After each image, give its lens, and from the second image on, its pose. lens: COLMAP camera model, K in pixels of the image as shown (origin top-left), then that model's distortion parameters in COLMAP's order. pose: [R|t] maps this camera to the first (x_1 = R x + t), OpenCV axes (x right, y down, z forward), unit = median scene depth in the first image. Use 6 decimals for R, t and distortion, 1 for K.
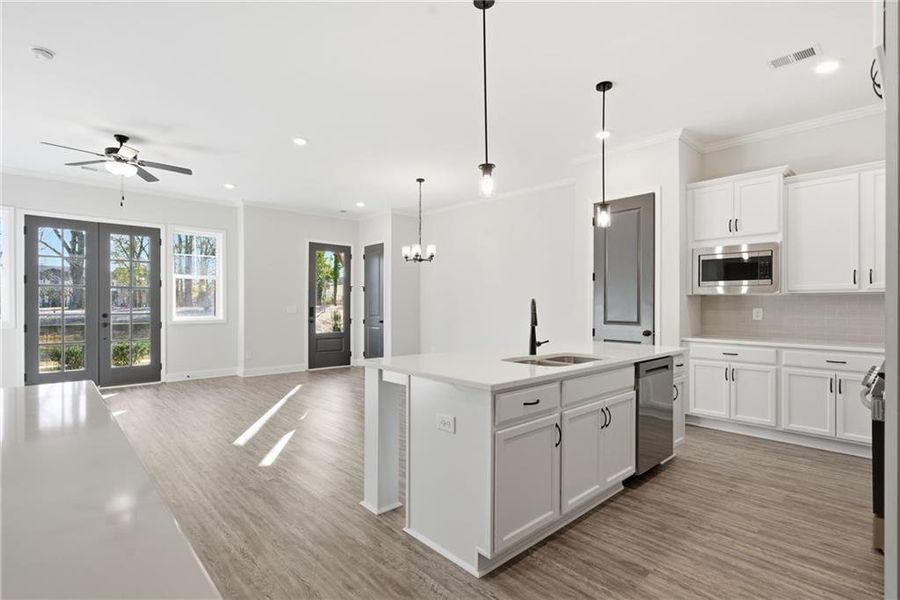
lens RADIAL K [[435.4, 0, 446.4], [0, 435.4, 304.4], [0, 0, 1]] dist [-0.001842, 0.000034]
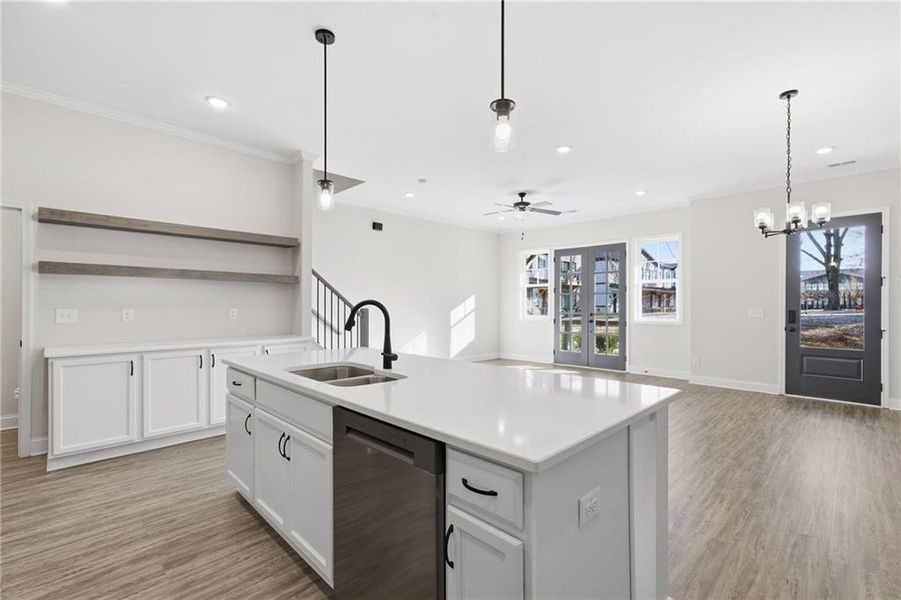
lens RADIAL K [[397.7, 0, 445.4], [0, 397.7, 304.4], [0, 0, 1]] dist [0.002428, 0.000350]
pose [[0.027324, -0.003218, -0.999621, 0.701959], [-0.001793, 0.999993, -0.003269, -0.001662], [0.999625, 0.001881, 0.027318, 0.805085]]
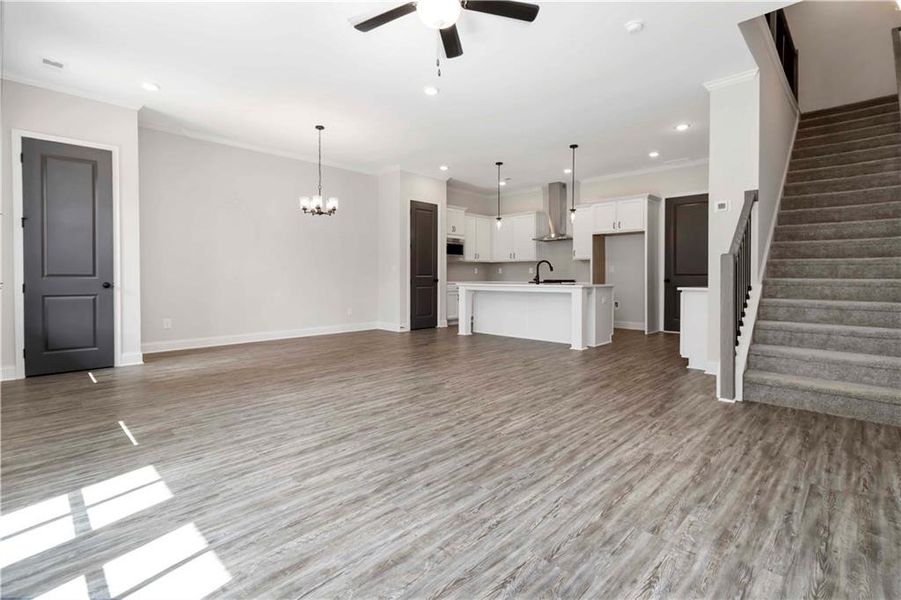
lens RADIAL K [[422.6, 0, 451.3], [0, 422.6, 280.8], [0, 0, 1]] dist [0.000698, 0.000086]
pose [[-0.042847, -0.014496, 0.998976, -1.510616], [-0.001722, 0.999894, 0.014435, 0.048281], [-0.999080, -0.001102, -0.042868, 1.152417]]
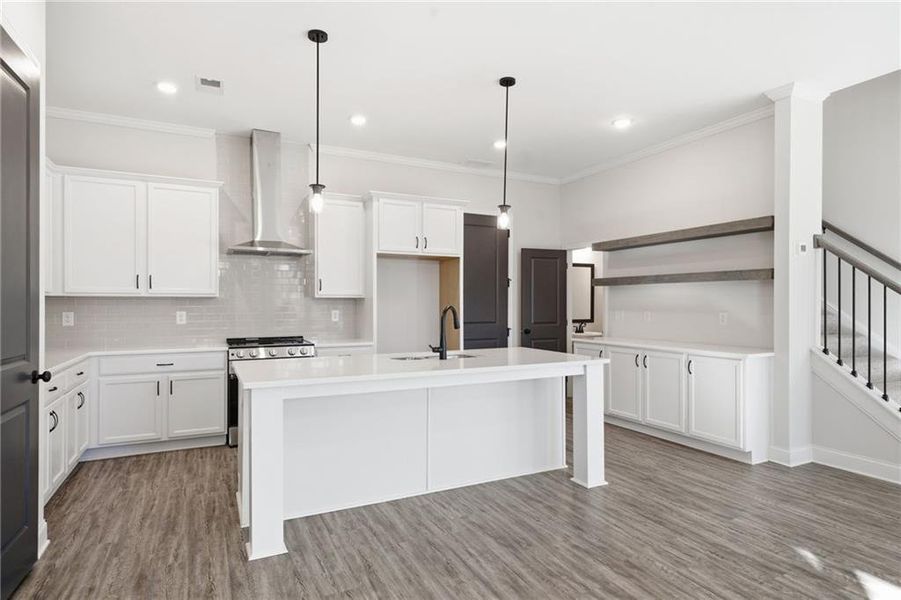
lens RADIAL K [[492.1, 0, 453.1], [0, 492.1, 302.1], [0, 0, 1]] dist [0.003239, 0.000749]
pose [[-0.961318, -0.003422, 0.275420, -0.107181], [-0.003924, 0.999991, -0.001275, -0.014216], [-0.275413, -0.002306, -0.961323, 1.559679]]
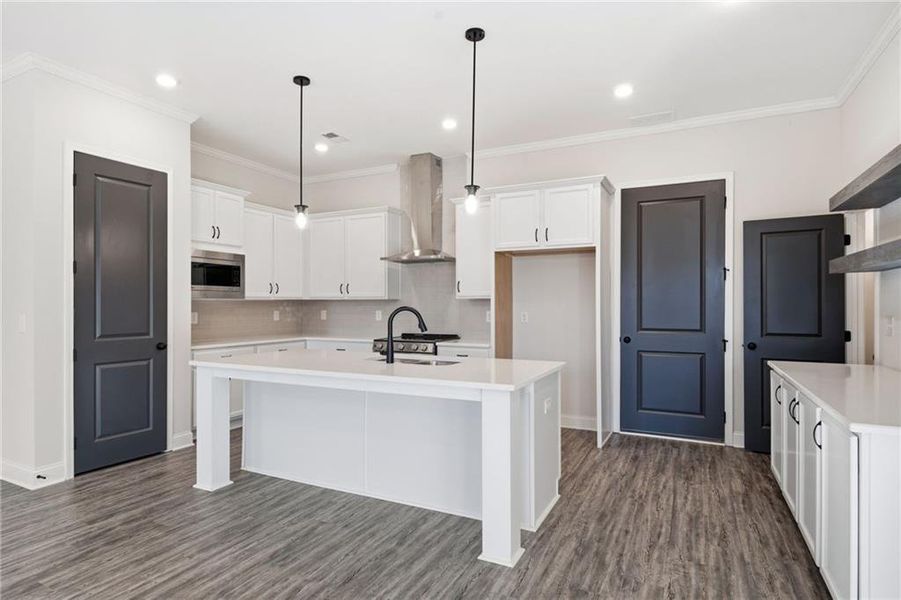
lens RADIAL K [[492.1, 0, 453.1], [0, 492.1, 302.1], [0, 0, 1]] dist [0.003239, 0.000749]
pose [[-0.360717, 0.000719, 0.932675, -0.656038], [0.000234, 1.000000, -0.000680, -0.016363], [-0.932675, -0.000027, -0.360717, 0.937874]]
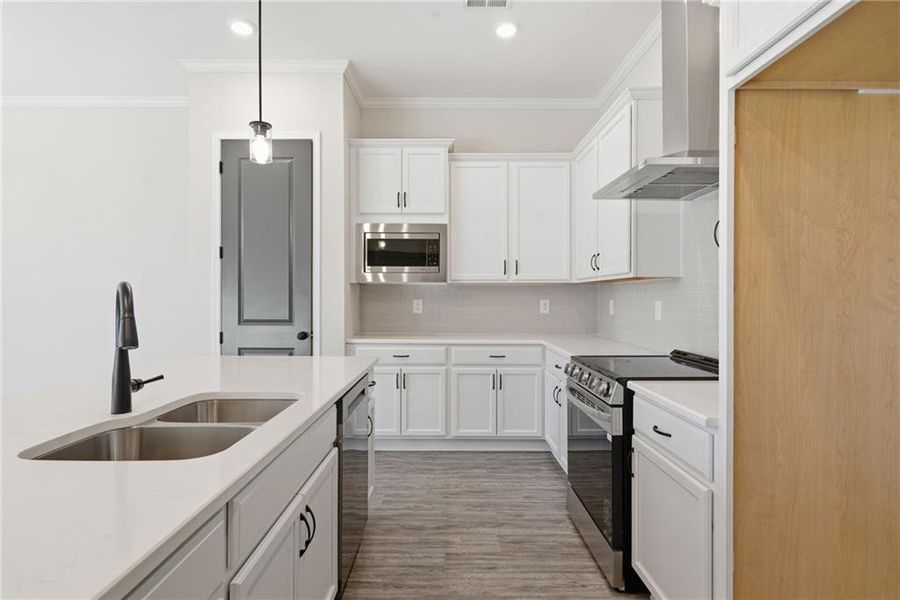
lens RADIAL K [[480.5, 0, 446.9], [0, 480.5, 299.3], [0, 0, 1]] dist [0.000228, 0.000280]
pose [[0.679822, -0.005602, 0.733356, 0.051486], [-0.001661, 0.999956, 0.009178, -0.000896], [-0.733376, -0.007458, 0.679783, 0.331341]]
